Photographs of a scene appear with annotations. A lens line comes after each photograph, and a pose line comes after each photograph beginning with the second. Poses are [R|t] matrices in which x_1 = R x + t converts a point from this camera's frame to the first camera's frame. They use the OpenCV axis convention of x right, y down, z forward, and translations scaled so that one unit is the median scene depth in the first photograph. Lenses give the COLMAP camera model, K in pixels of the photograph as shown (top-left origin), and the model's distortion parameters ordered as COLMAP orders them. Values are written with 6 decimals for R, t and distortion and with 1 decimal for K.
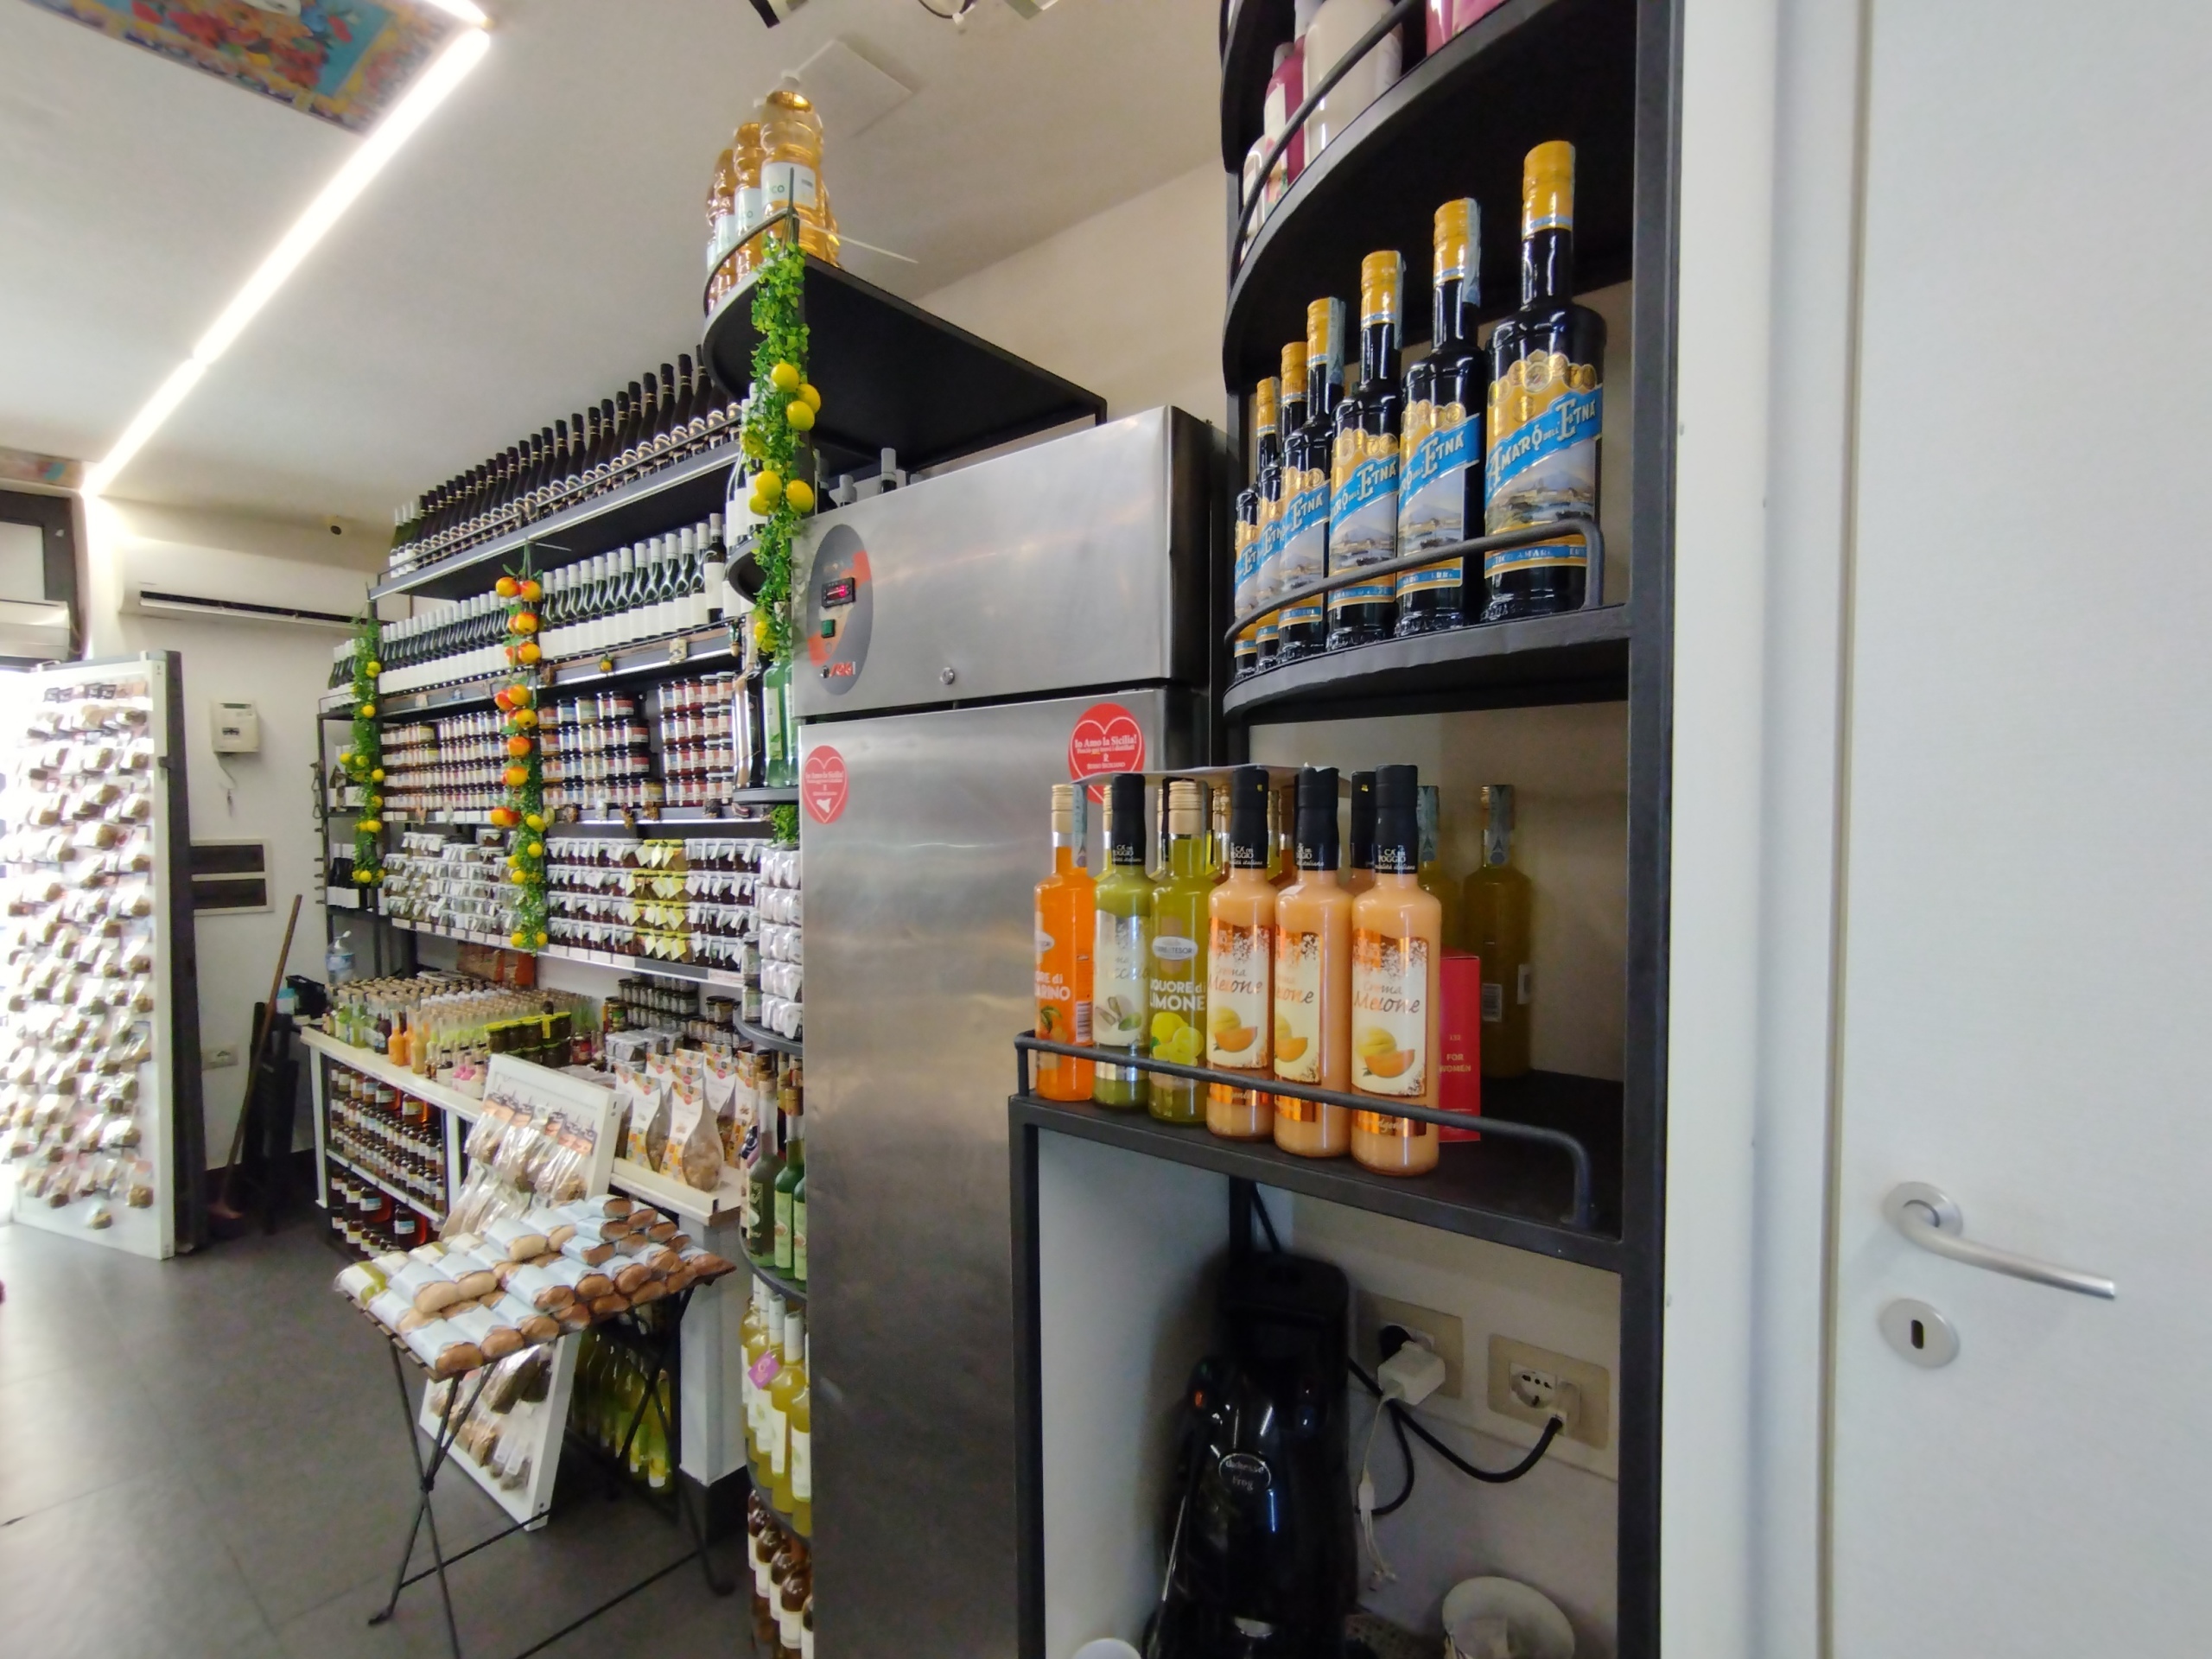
lens RADIAL K [[1000.0, 0, 1171.5], [0, 1000.0, 861.0], [0, 0, 1]] dist [-0.000094, -0.005889]
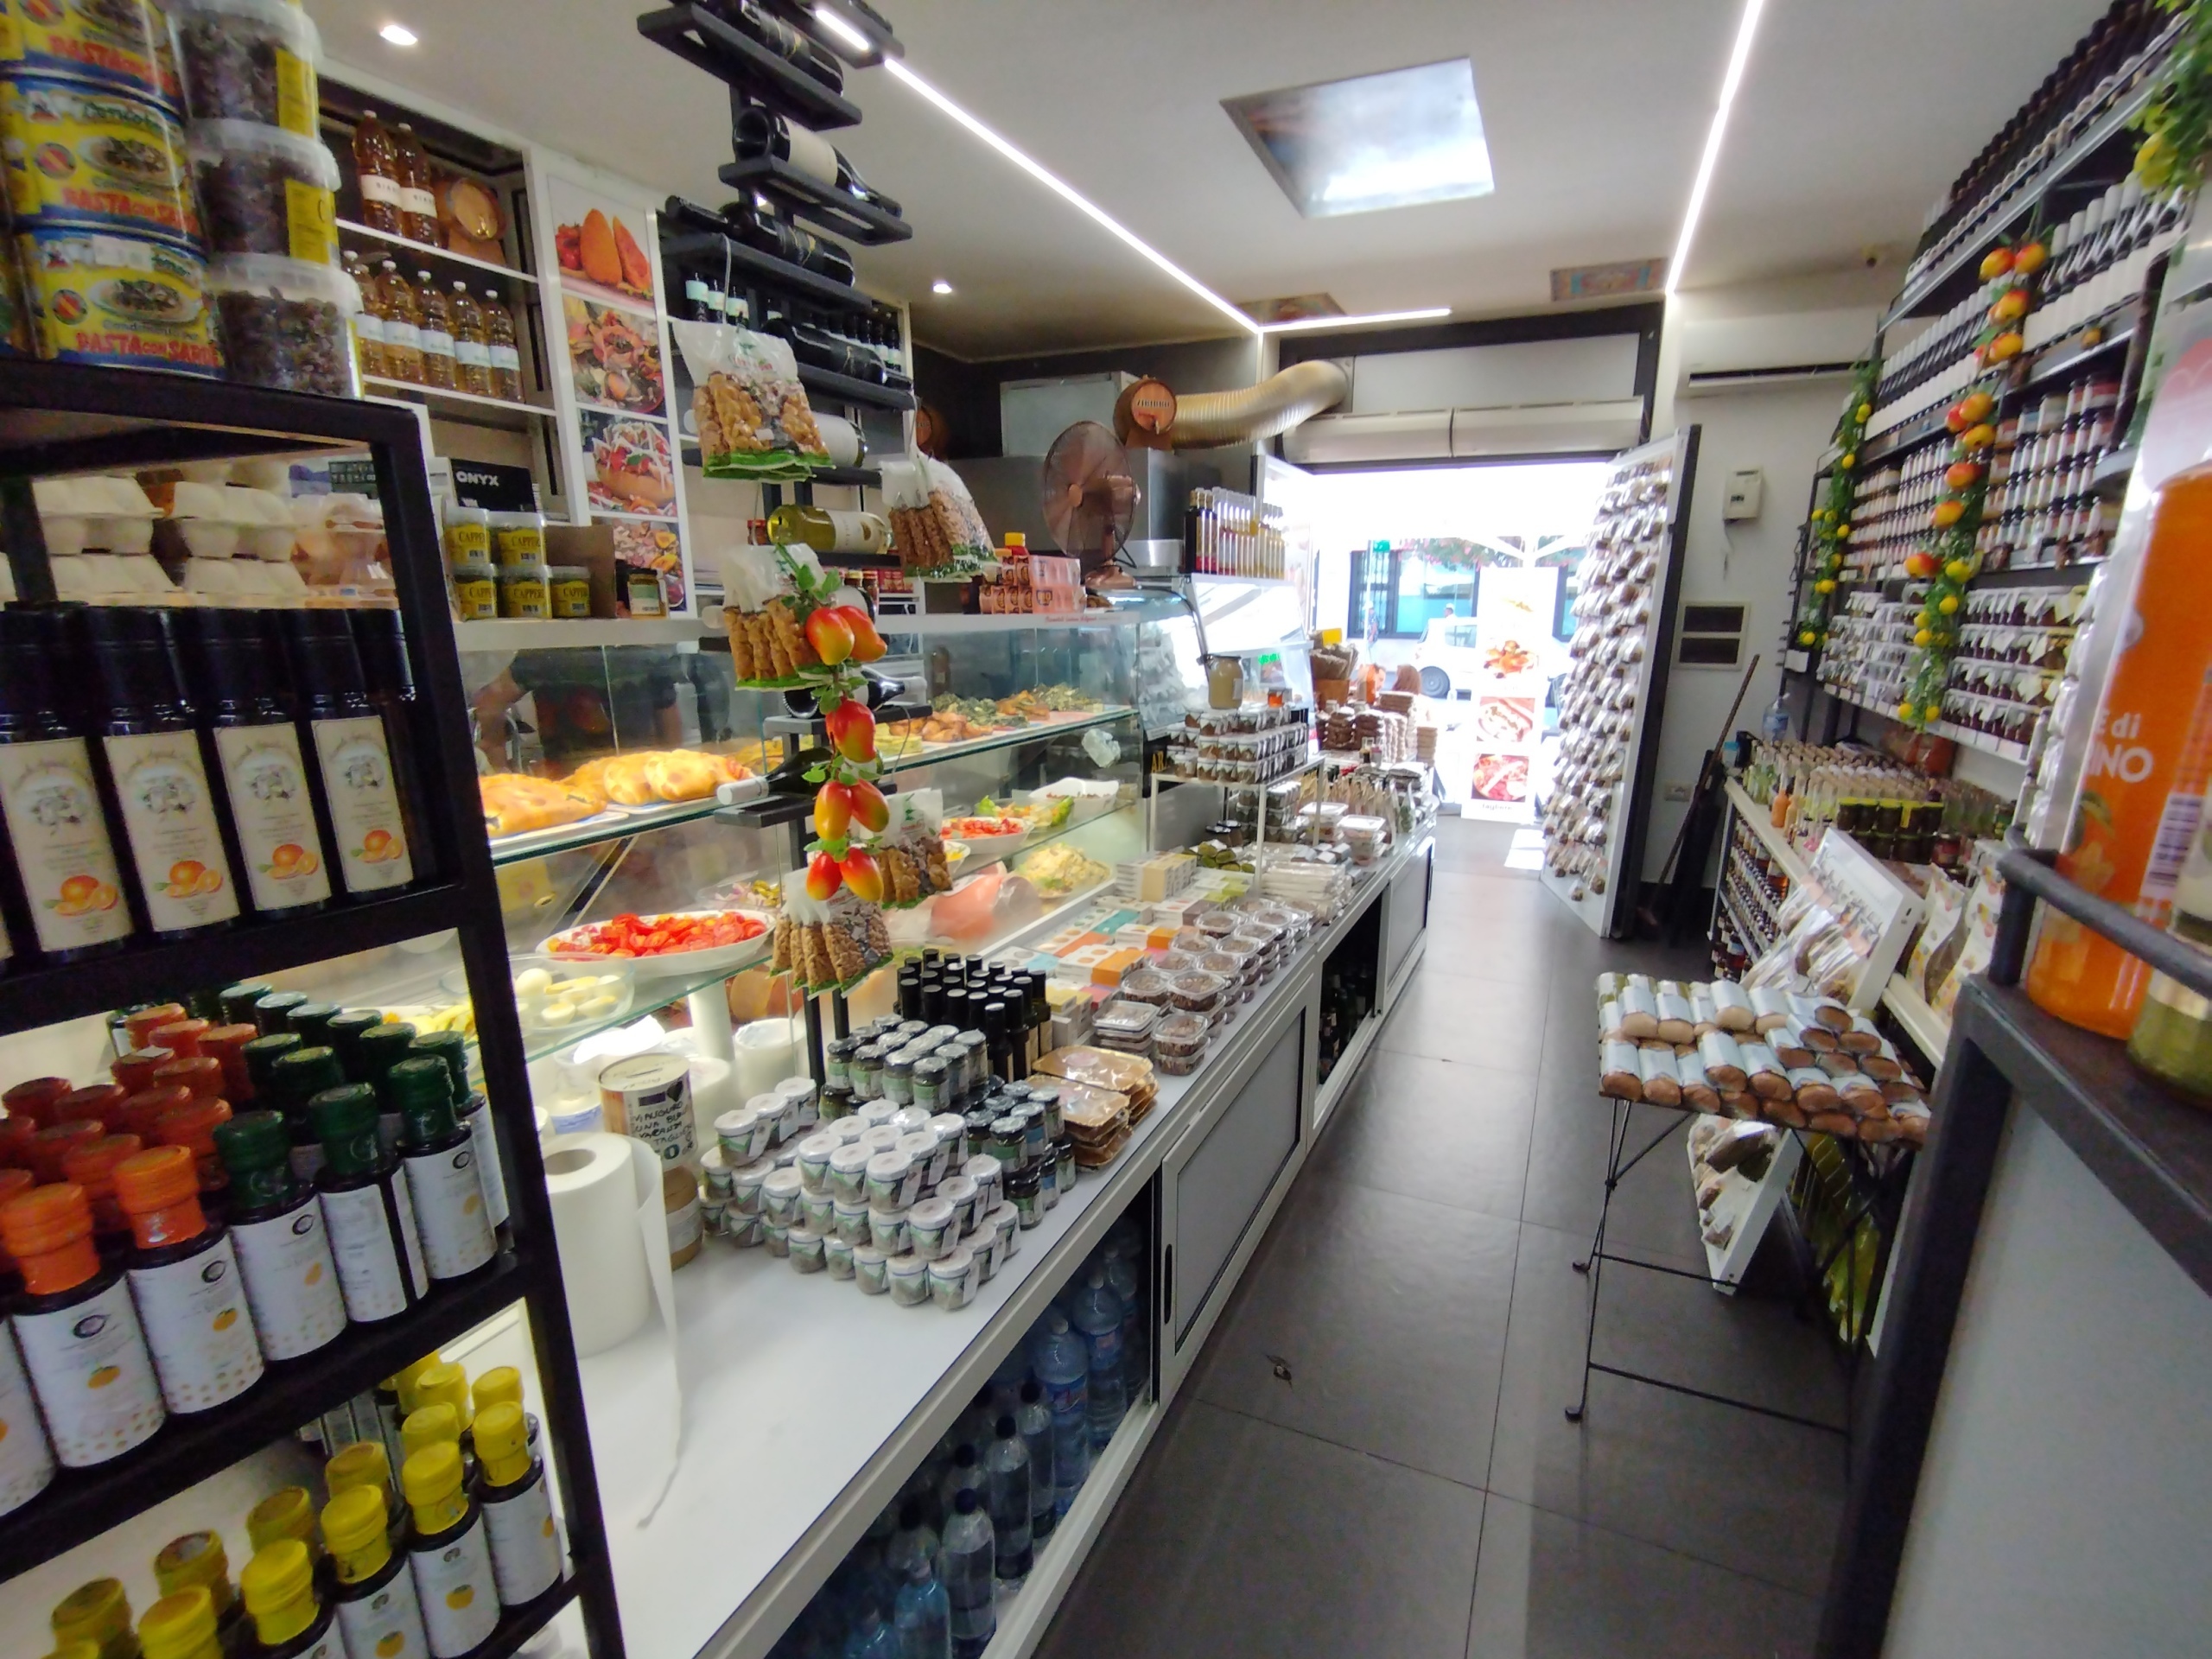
lens RADIAL K [[1006.9, 0, 1157.0], [0, 1006.9, 867.7], [0, 0, 1]] dist [-0.001532, 0.000993]
pose [[0.242714, 0.254451, -0.936133, 0.053415], [-0.052860, 0.967023, 0.249142, 0.031808], [0.968657, -0.010986, 0.248160, 0.175821]]
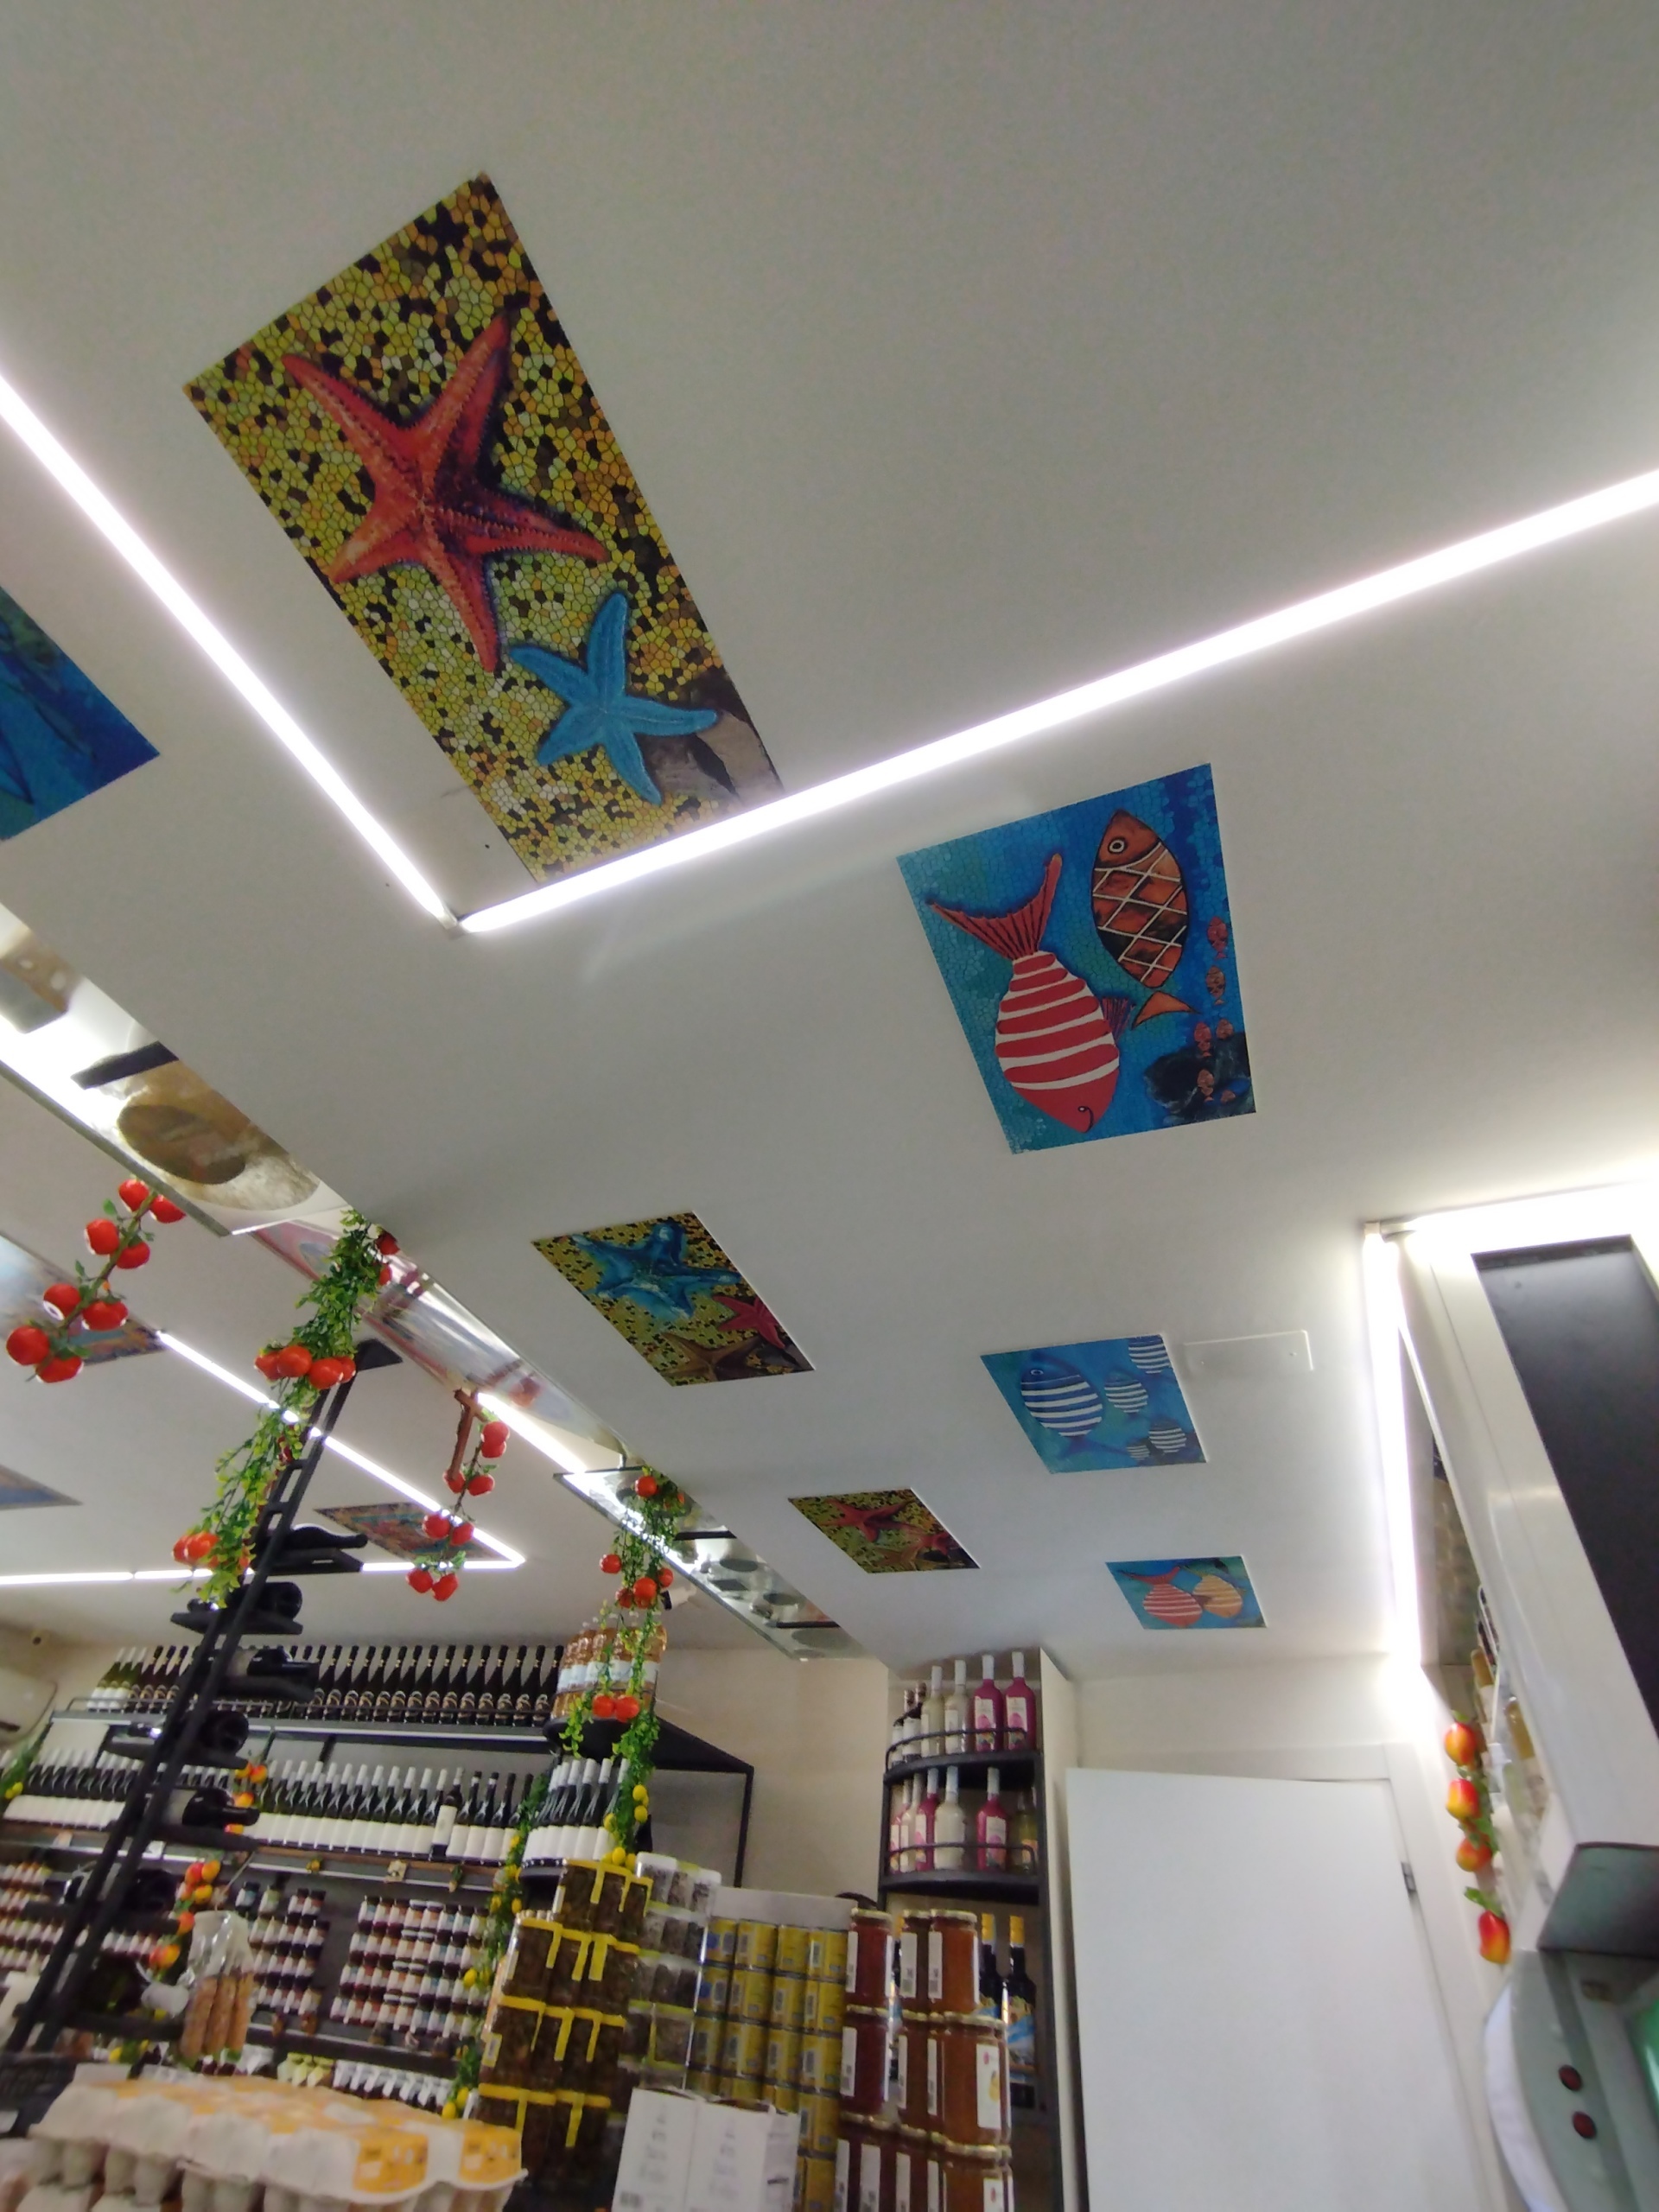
lens RADIAL K [[1006.9, 0, 786.2], [0, 1006.9, 1158.8], [0, 0, 1]] dist [-0.001532, 0.000993]
pose [[0.971878, 0.223726, 0.073486, -0.295285], [-0.113018, 0.716917, -0.687936, -0.025717], [-0.206593, 0.660285, 0.722041, -0.735204]]
